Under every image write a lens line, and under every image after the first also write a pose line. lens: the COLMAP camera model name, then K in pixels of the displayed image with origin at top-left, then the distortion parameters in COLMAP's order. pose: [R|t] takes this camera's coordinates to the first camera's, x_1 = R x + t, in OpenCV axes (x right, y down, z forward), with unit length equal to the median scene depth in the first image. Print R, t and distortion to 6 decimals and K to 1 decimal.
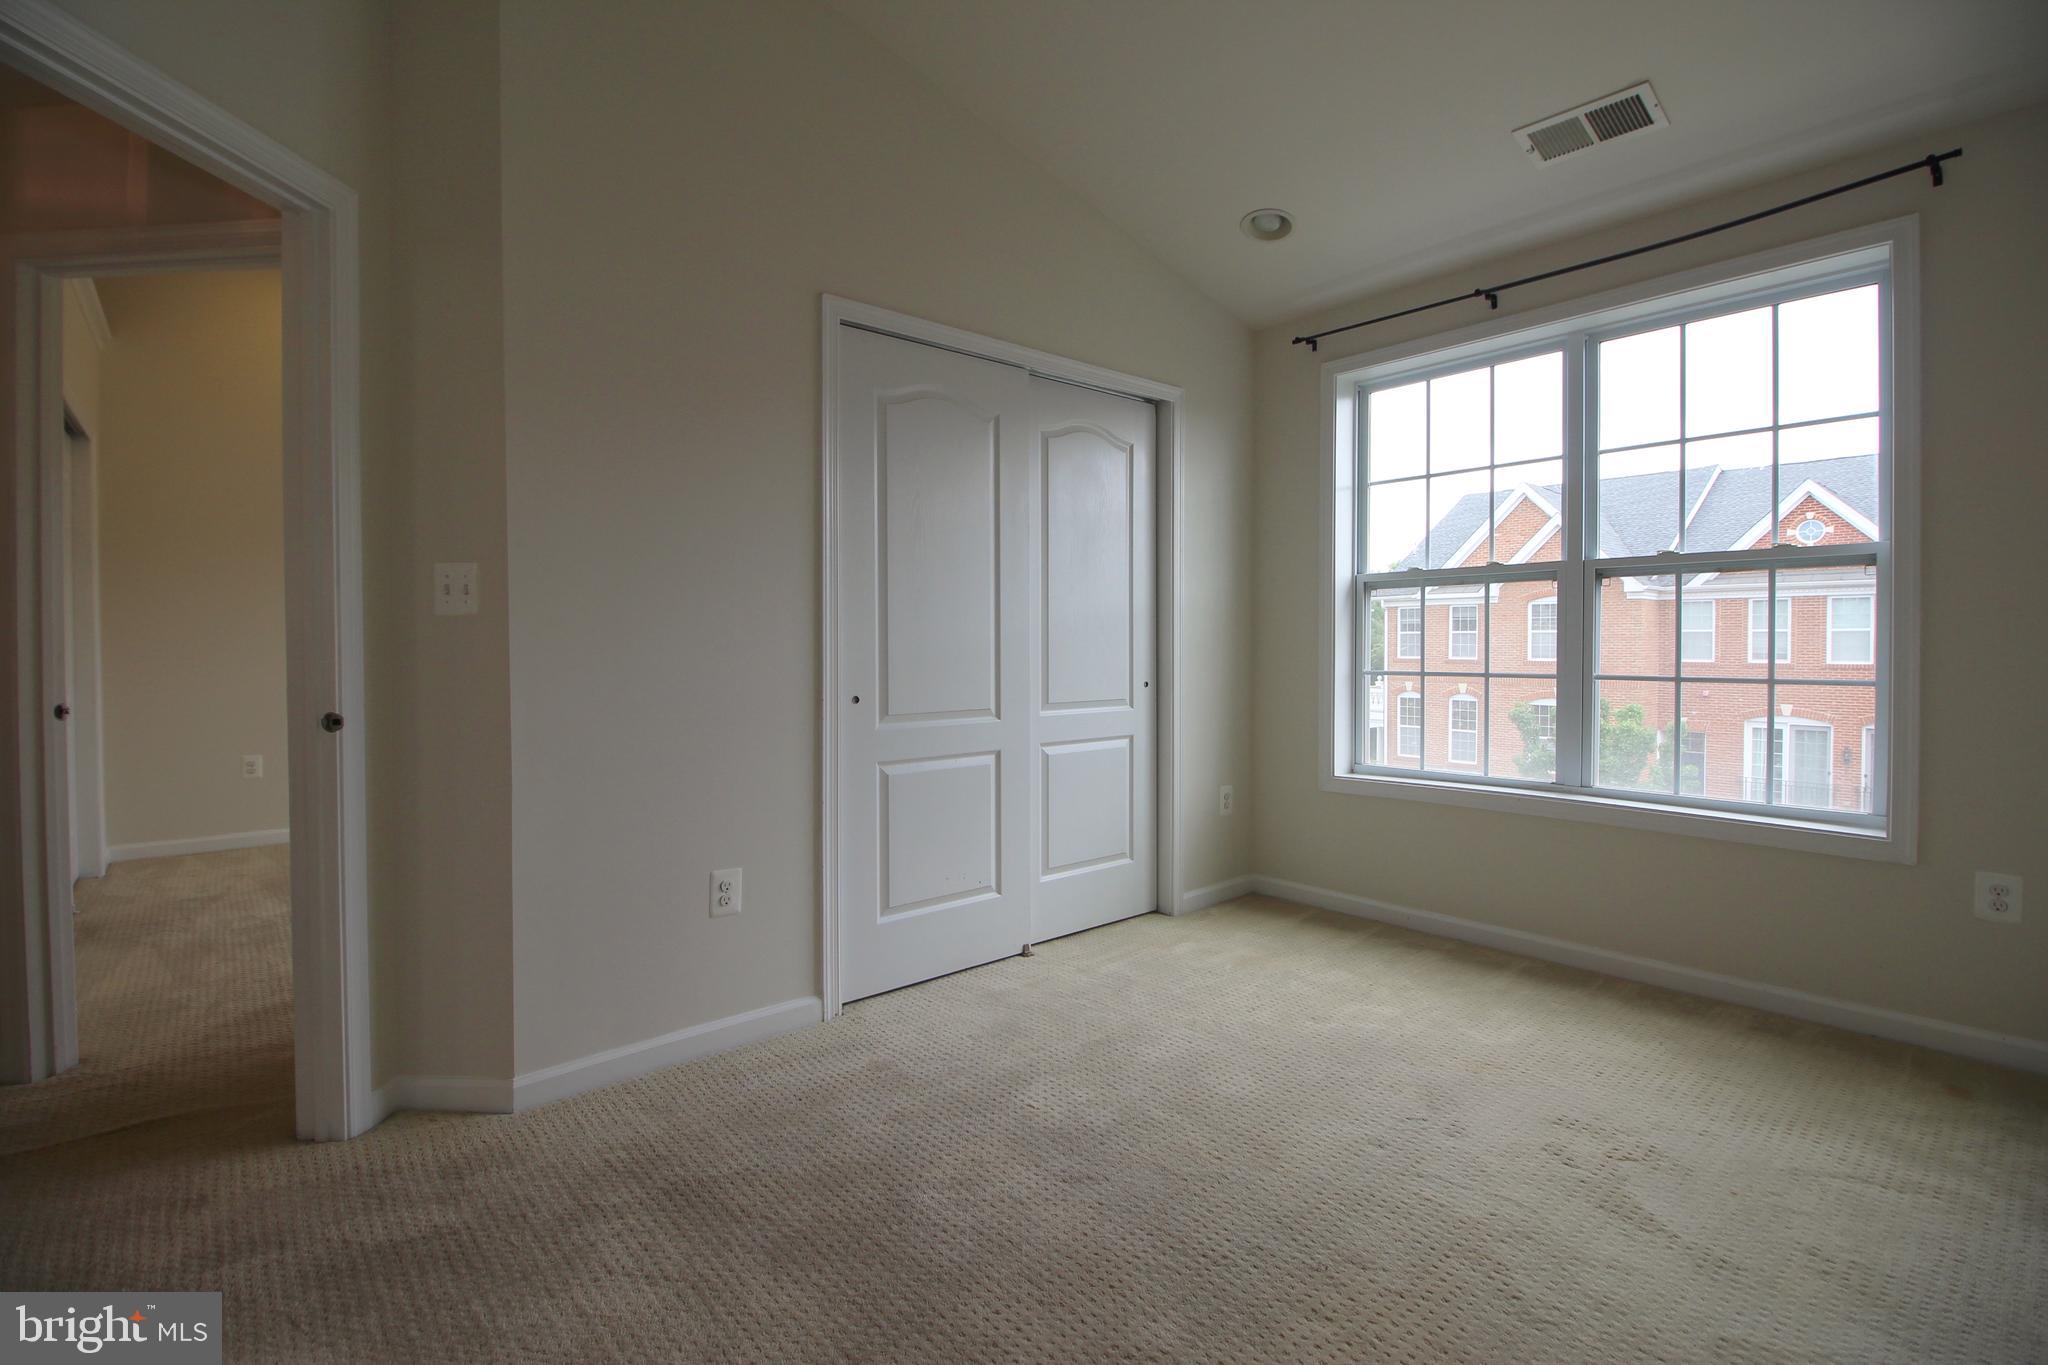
lens RADIAL K [[958.7, 0, 1059.8], [0, 958.7, 646.5], [0, 0, 1]] dist [-0.000154, -0.000741]
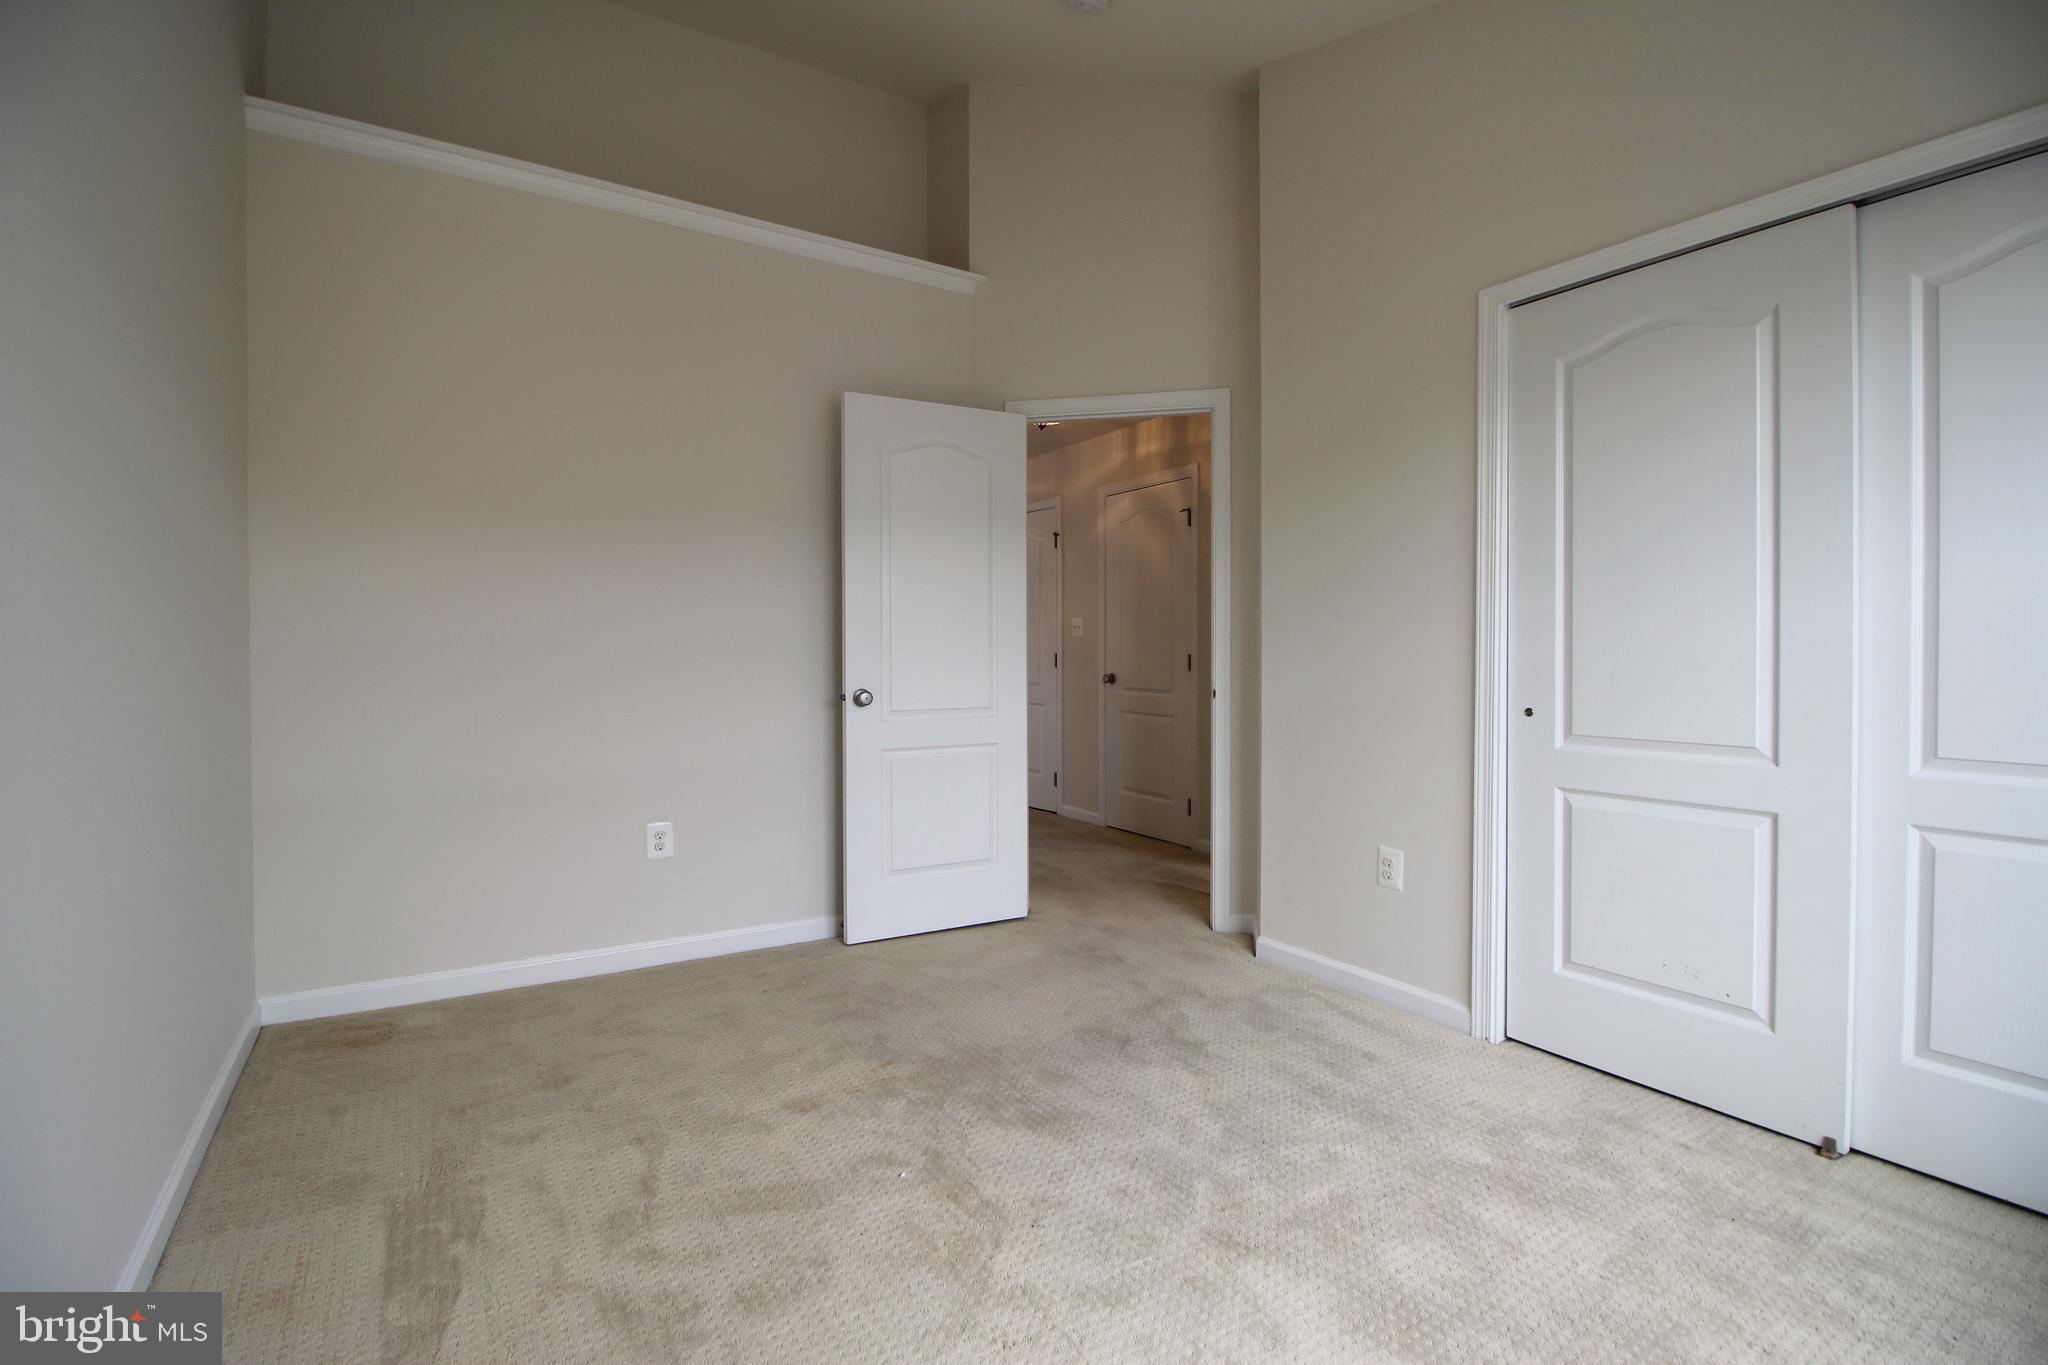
lens RADIAL K [[958.7, 0, 1017.2], [0, 958.7, 684.6], [0, 0, 1]] dist [-0.000154, -0.000741]
pose [[-0.167081, 0.025863, -0.985604, 0.794512], [-0.018723, 0.999392, 0.029399, 0.011959], [0.985765, 0.023366, -0.166495, 0.702129]]
